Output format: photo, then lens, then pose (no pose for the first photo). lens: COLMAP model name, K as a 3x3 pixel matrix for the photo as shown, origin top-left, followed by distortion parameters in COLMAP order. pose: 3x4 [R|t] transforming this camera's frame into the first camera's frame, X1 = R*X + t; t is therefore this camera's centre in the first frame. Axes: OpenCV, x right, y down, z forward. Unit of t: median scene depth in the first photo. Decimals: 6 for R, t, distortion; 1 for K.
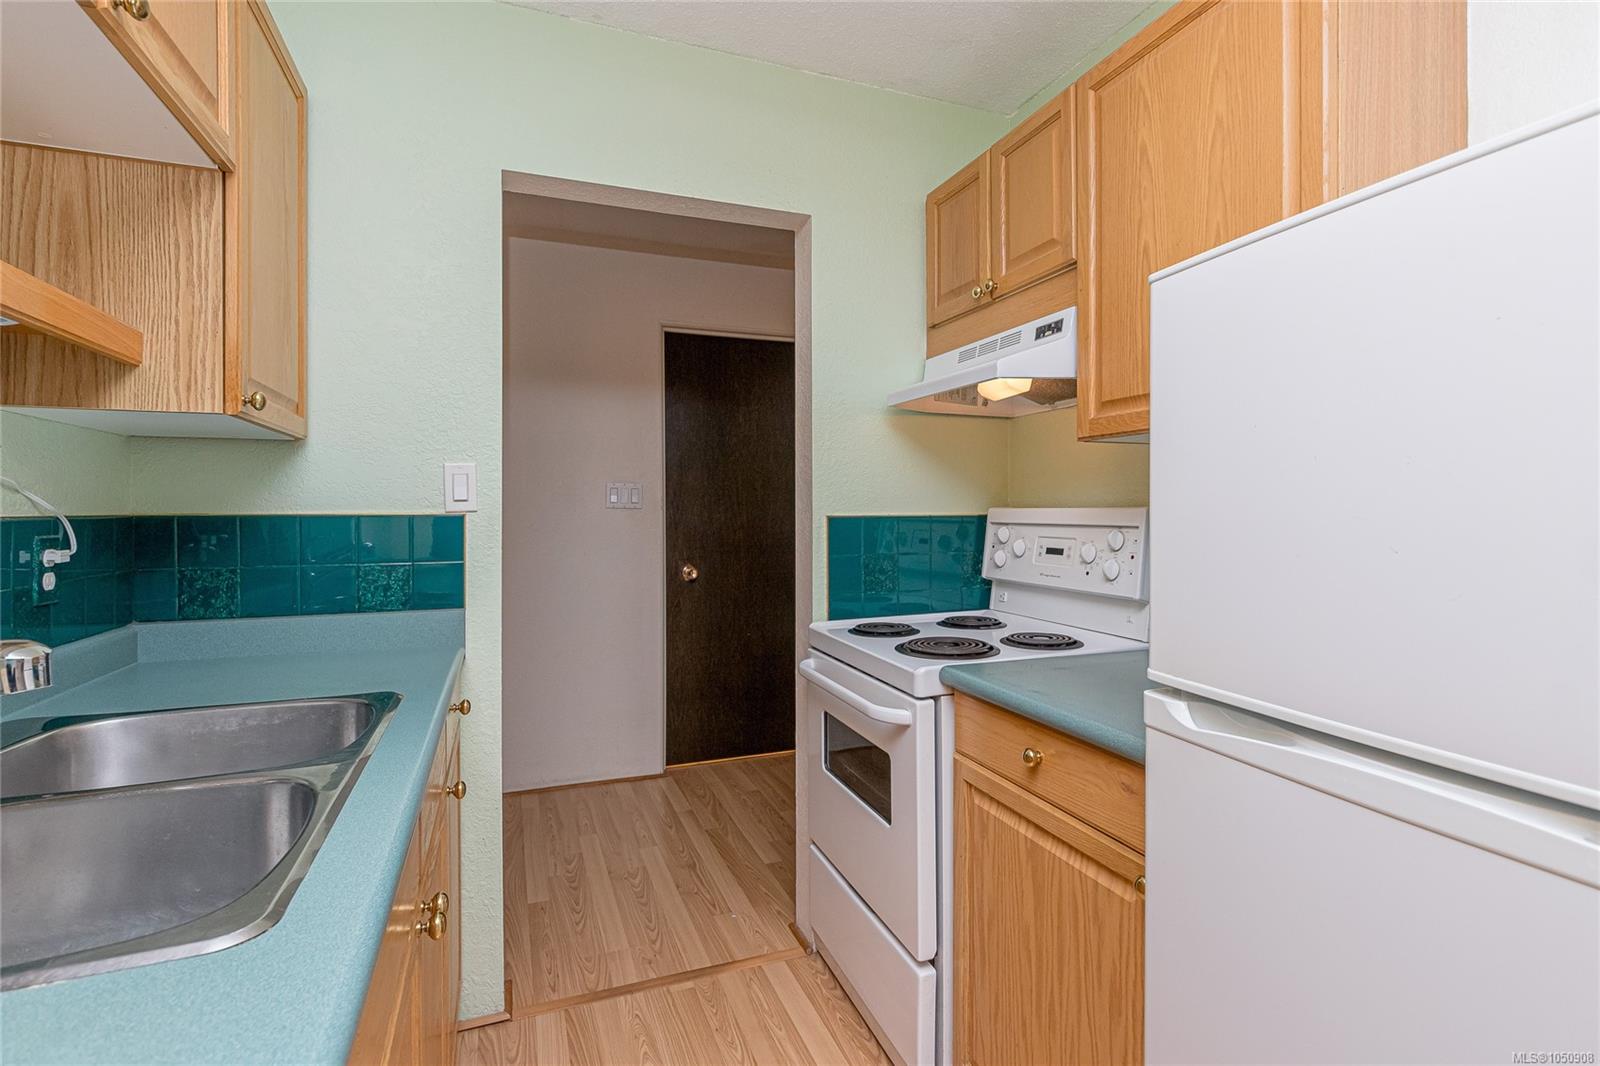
lens RADIAL K [[738.0, 0, 798.6], [0, 738.0, 521.7], [0, 0, 1]] dist [-0.000104, -0.000388]
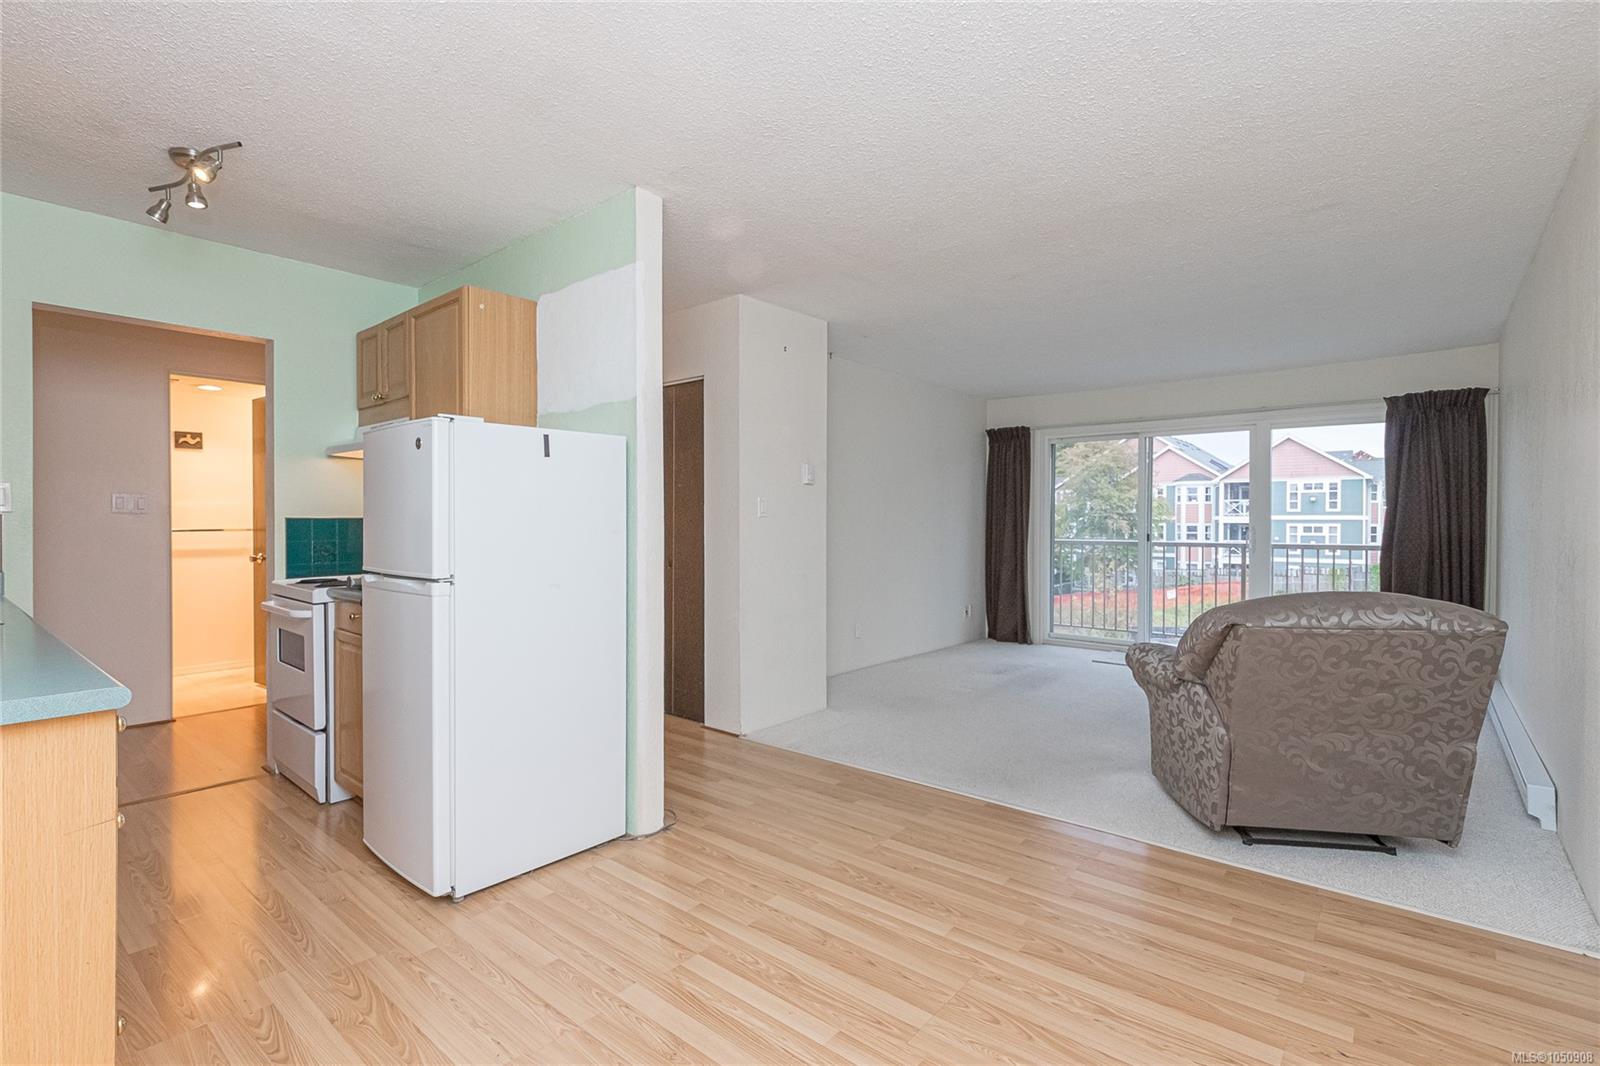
lens RADIAL K [[738.0, 0, 805.2], [0, 738.0, 521.0], [0, 0, 1]] dist [-0.000104, -0.000388]
pose [[0.874122, -0.005592, 0.485675, 0.352635], [0.011261, 0.999898, -0.008755, 0.038402], [-0.485577, 0.013122, 0.874096, -1.451322]]
